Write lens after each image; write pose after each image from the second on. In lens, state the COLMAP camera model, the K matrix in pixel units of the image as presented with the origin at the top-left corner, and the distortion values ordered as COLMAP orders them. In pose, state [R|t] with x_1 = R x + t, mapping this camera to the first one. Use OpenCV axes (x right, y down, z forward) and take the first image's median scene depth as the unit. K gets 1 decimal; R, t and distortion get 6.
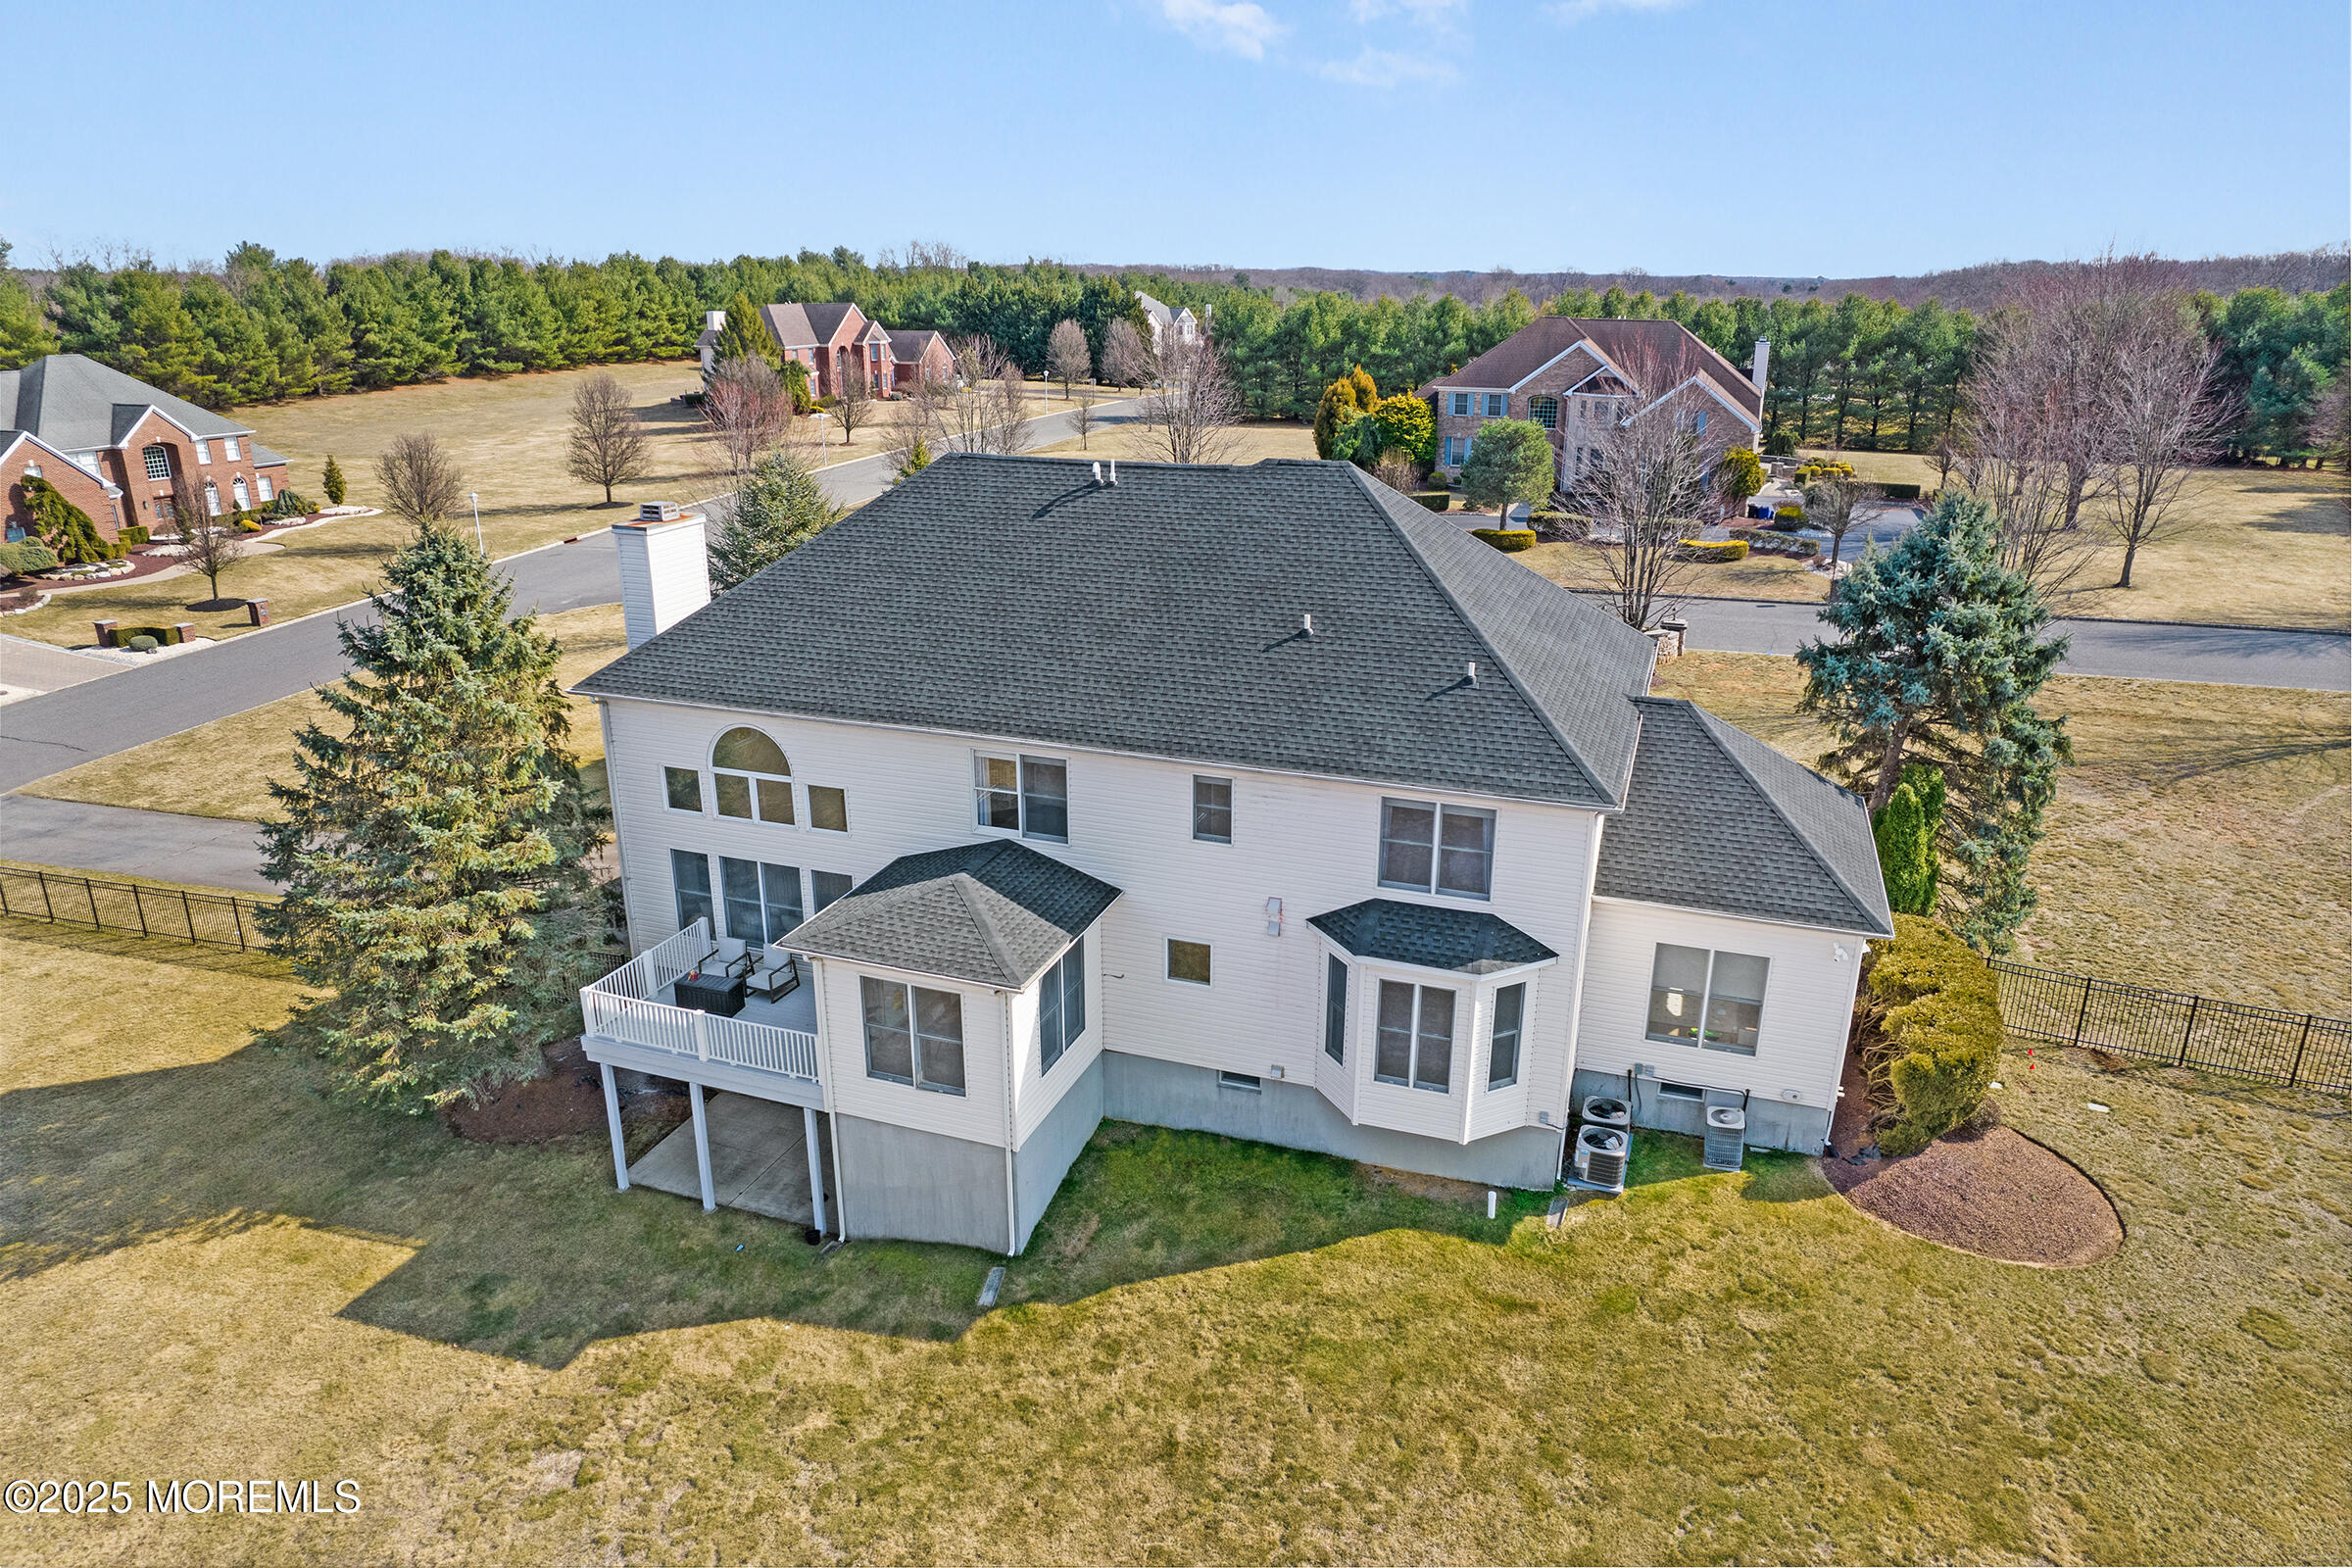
lens RADIAL K [[1520.1, 0, 1176.1], [0, 1520.1, 779.3], [0, 0, 1]] dist [-0.041334, 0.008575]
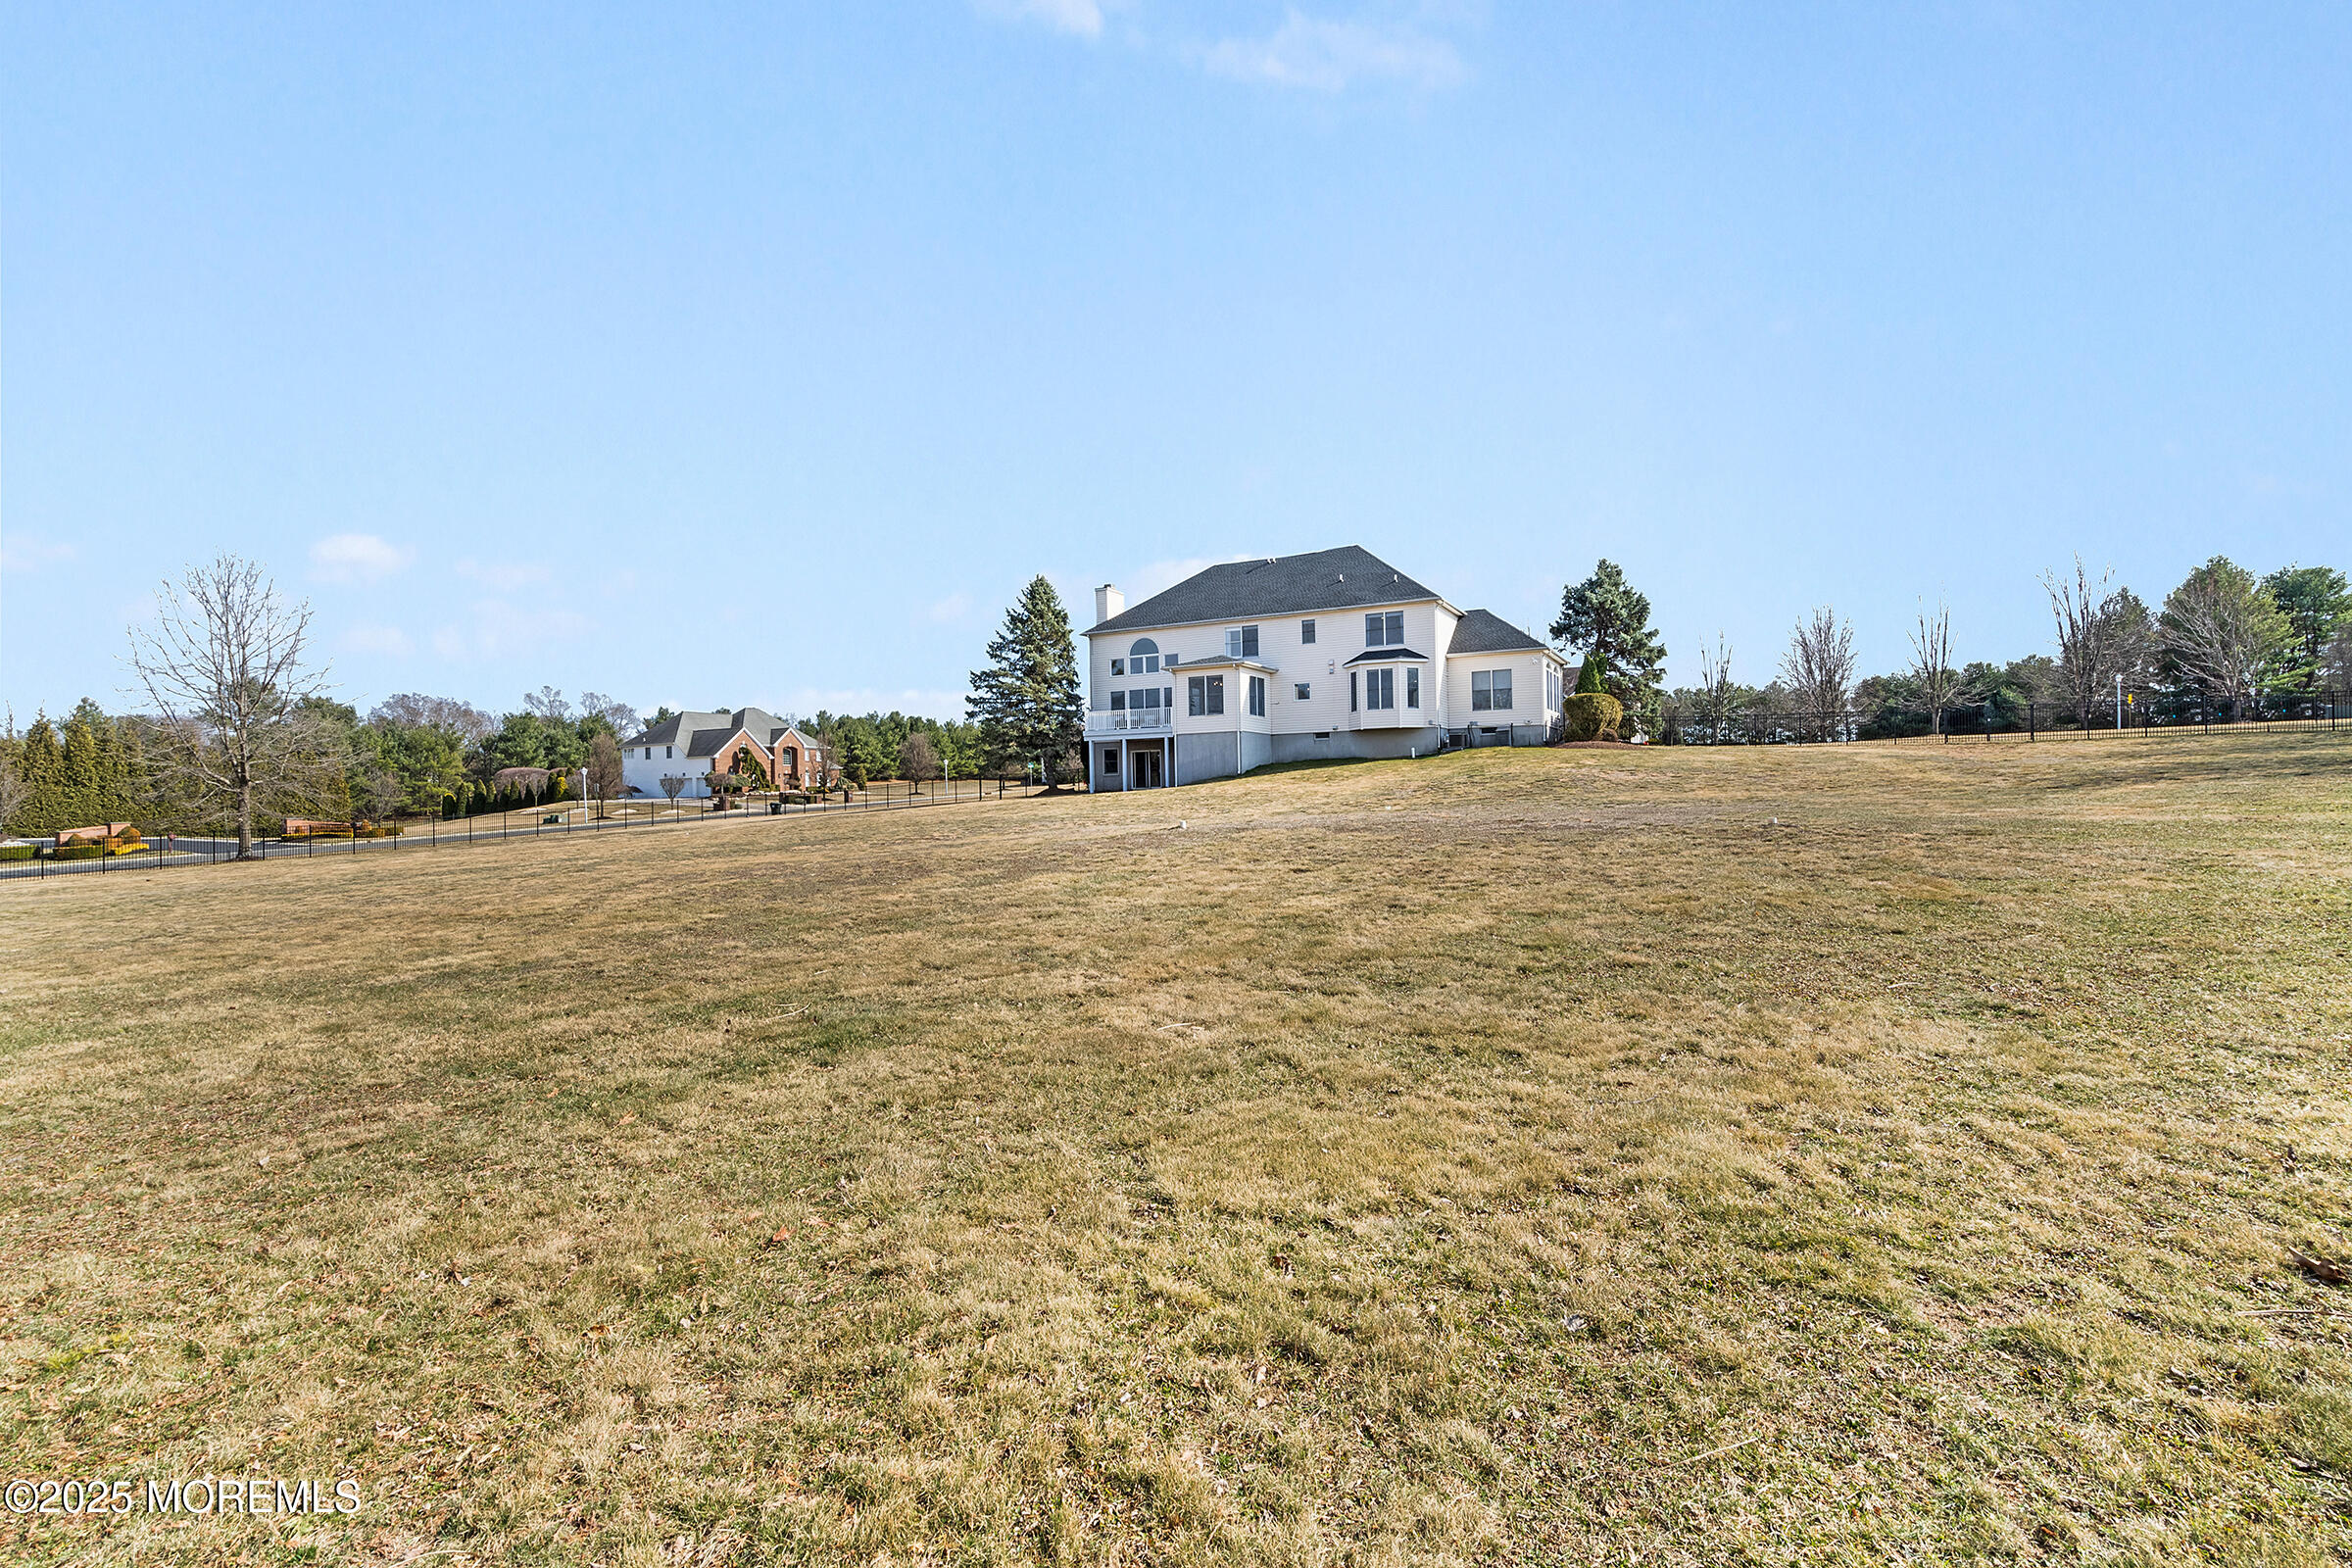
lens RADIAL K [[1069.9, 0, 1169.8], [0, 1069.9, 780.6], [0, 0, 1]] dist [0.000858, 0.000712]
pose [[0.990350, -0.022230, -0.136798, 0.033117], [-0.024138, 0.944298, -0.328204, 0.918438], [0.136474, 0.328339, 0.934649, -0.812245]]
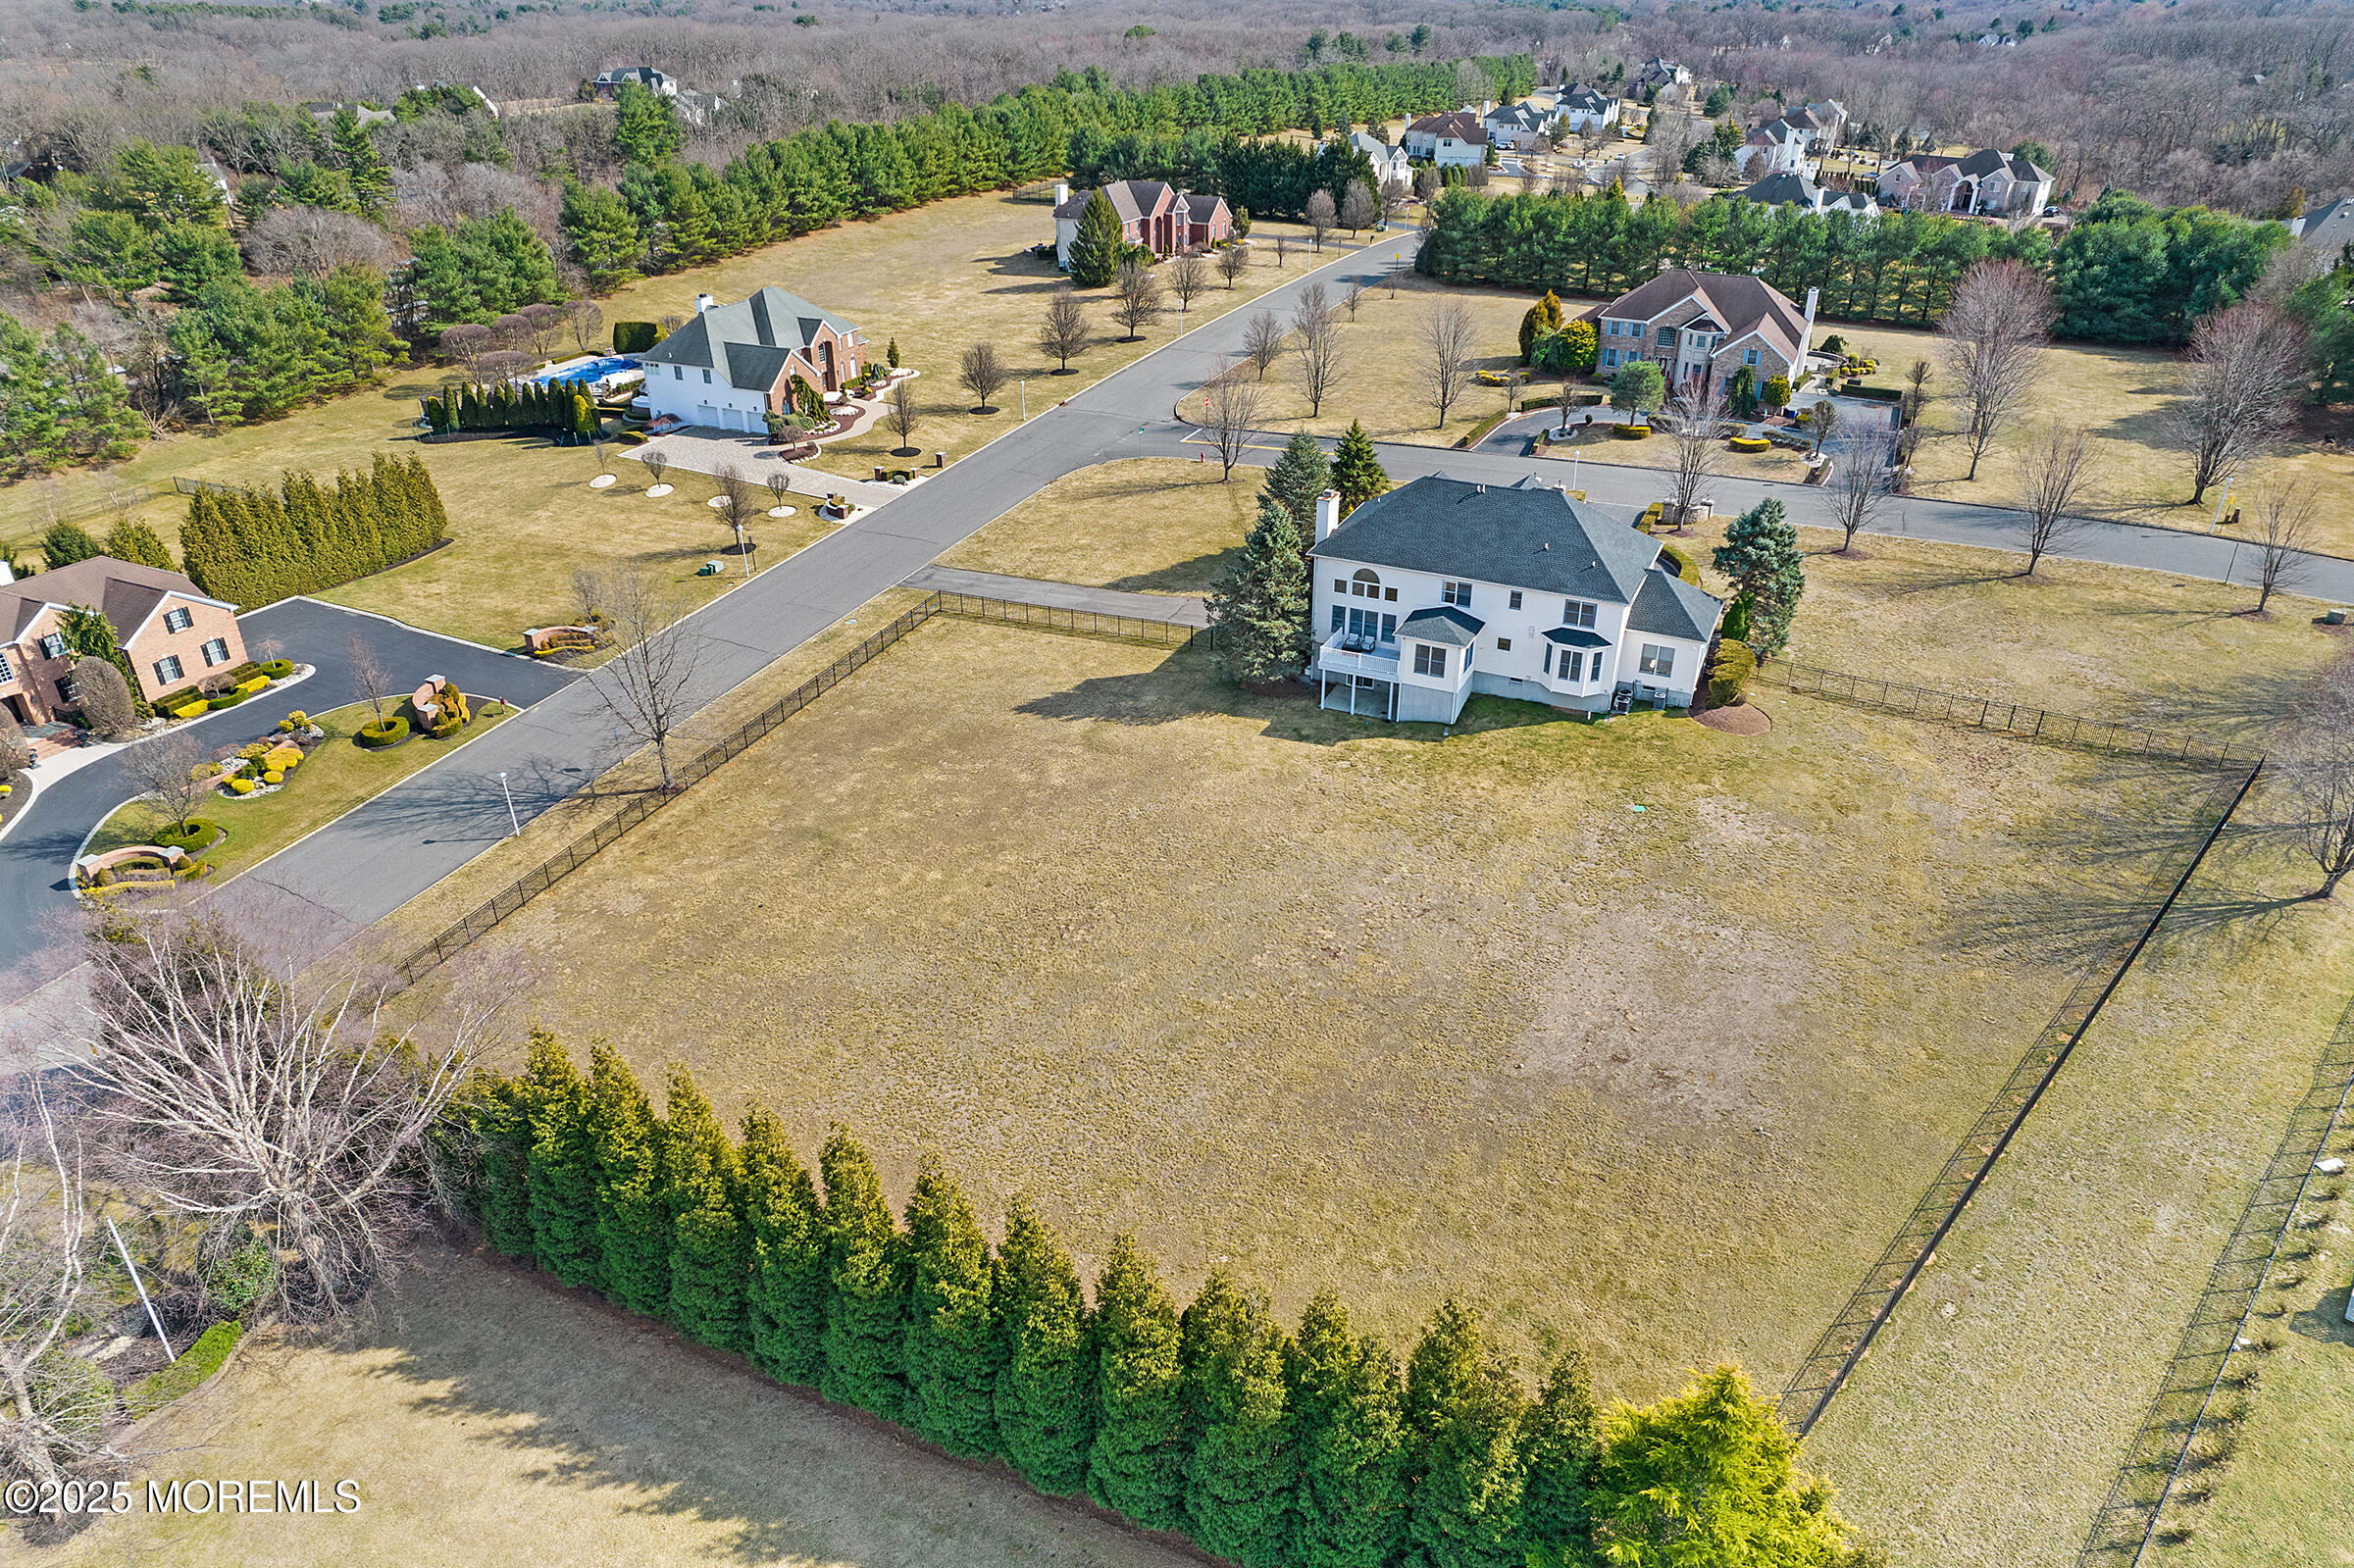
lens RADIAL K [[1521.2, 0, 1181.4], [0, 1521.2, 778.7], [0, 0, 1]] dist [-0.041334, 0.008575]
pose [[0.995879, 0.041188, -0.080795, -0.419978], [-0.026871, 0.984924, 0.170889, -0.143714], [0.086615, -0.168014, 0.981972, -2.426687]]
